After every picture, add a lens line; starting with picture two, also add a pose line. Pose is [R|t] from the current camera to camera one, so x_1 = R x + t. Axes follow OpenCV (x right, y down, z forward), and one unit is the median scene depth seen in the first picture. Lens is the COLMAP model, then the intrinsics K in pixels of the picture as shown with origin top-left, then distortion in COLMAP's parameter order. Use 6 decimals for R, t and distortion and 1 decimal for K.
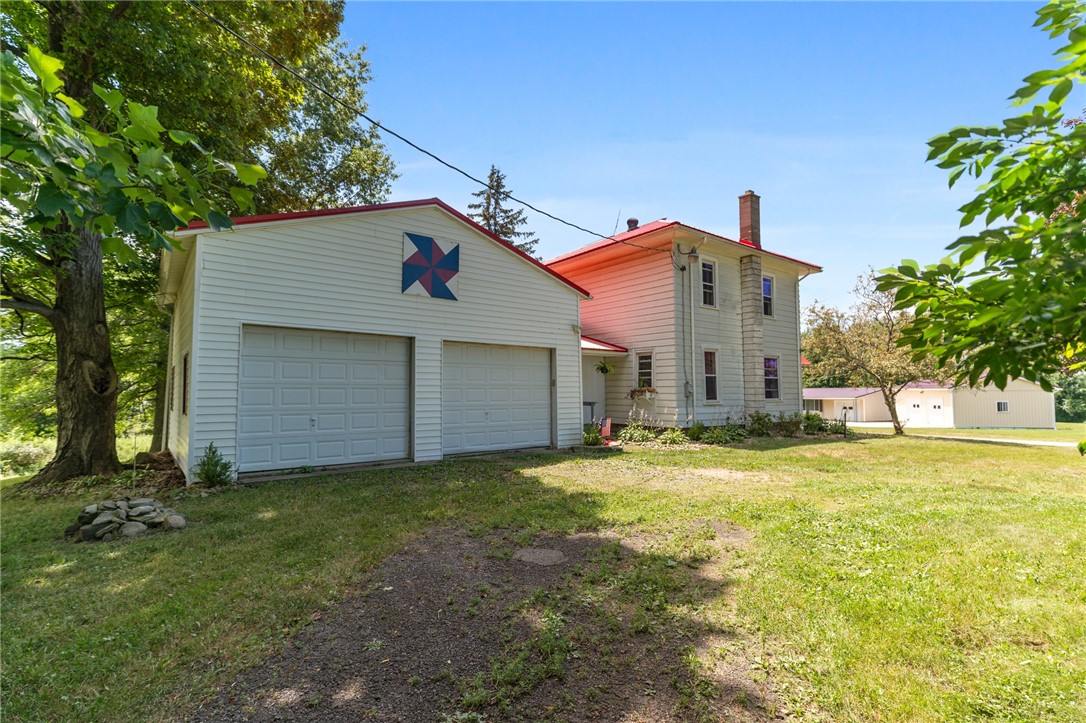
lens RADIAL K [[553.7, 0, 571.2], [0, 553.7, 363.0], [0, 0, 1]] dist [-0.002453, -0.000263]
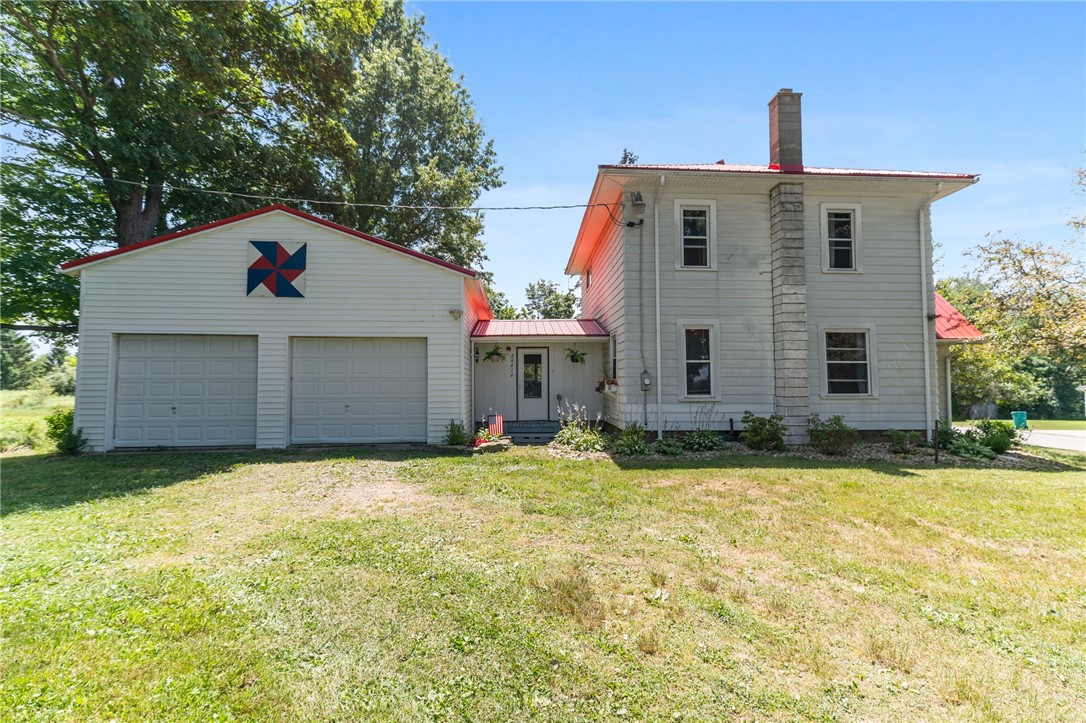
lens RADIAL K [[509.0, 0, 543.0], [0, 509.0, 361.5], [0, 0, 1]] dist [0.001897, 0.000354]
pose [[0.802092, -0.022263, -0.596786, 0.634157], [0.033415, 0.999412, 0.007629, 0.013752], [0.596265, -0.026061, 0.802364, 0.432426]]
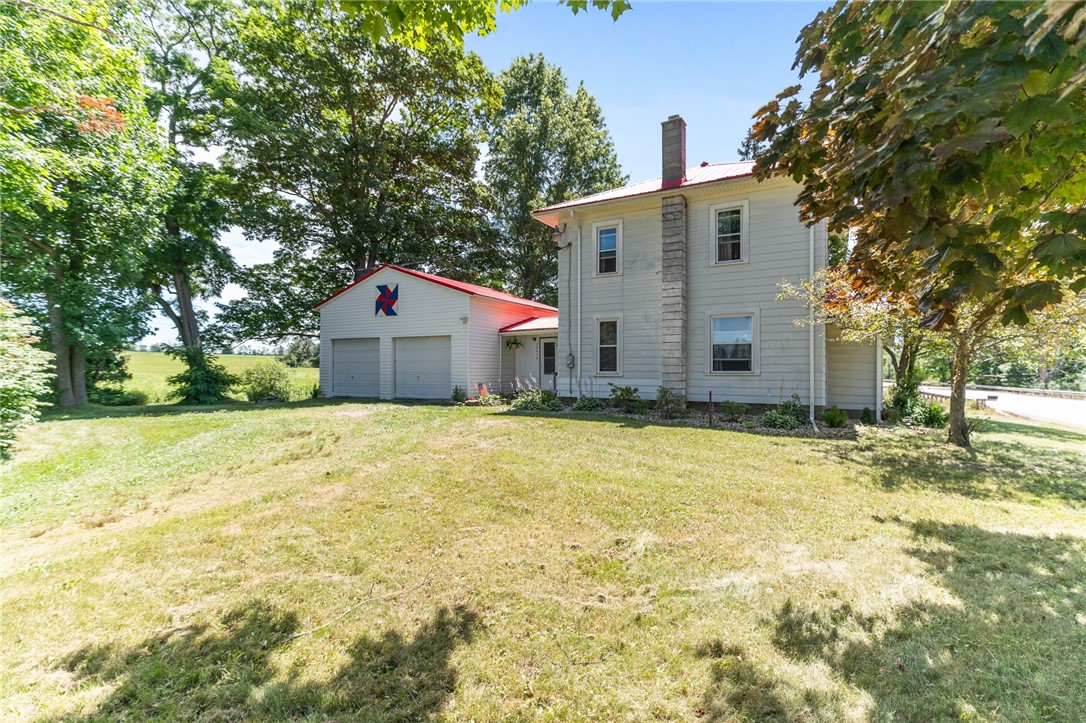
lens RADIAL K [[509.0, 0, 543.0], [0, 509.0, 361.5], [0, 0, 1]] dist [0.001897, 0.000354]
pose [[0.334306, -0.001843, -0.942463, 1.357804], [0.060225, 0.997996, 0.019411, 0.032955], [0.940538, -0.063249, 0.333747, 0.768972]]
